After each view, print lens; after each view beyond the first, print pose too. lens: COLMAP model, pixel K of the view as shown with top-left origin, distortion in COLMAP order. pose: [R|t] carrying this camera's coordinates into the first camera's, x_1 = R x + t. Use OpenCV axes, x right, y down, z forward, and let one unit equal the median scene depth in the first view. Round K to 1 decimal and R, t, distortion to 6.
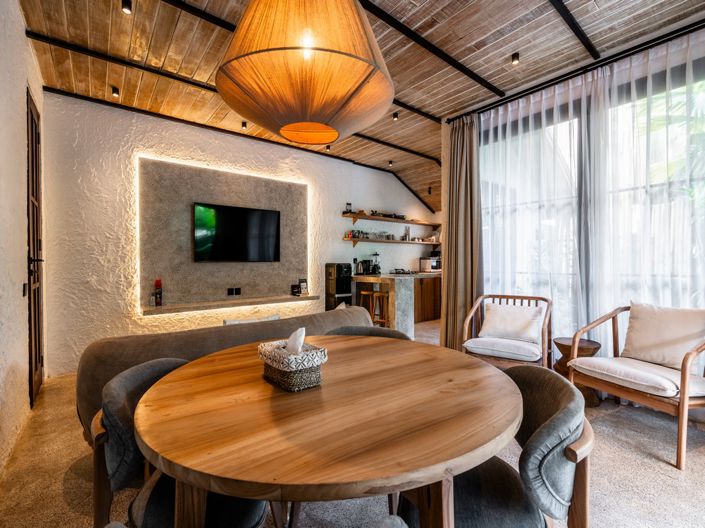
lens RADIAL K [[317.7, 0, 351.7], [0, 317.7, 263.1], [0, 0, 1]] dist [0.002411, 0.000087]
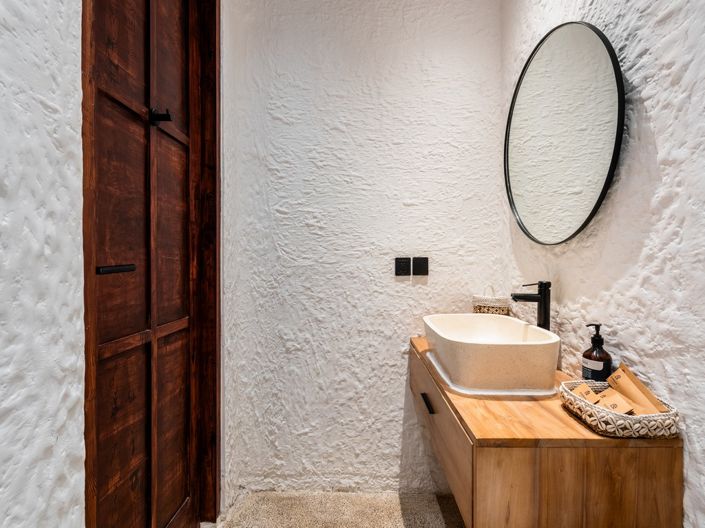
lens RADIAL K [[317.7, 0, 352.5], [0, 317.7, 264.0], [0, 0, 1]] dist [0.002411, 0.000087]
pose [[0.761295, 0.009219, -0.648341, -0.176763], [-0.009664, 0.999949, 0.002871, 0.085880], [0.648334, 0.004080, 0.761345, 0.663604]]
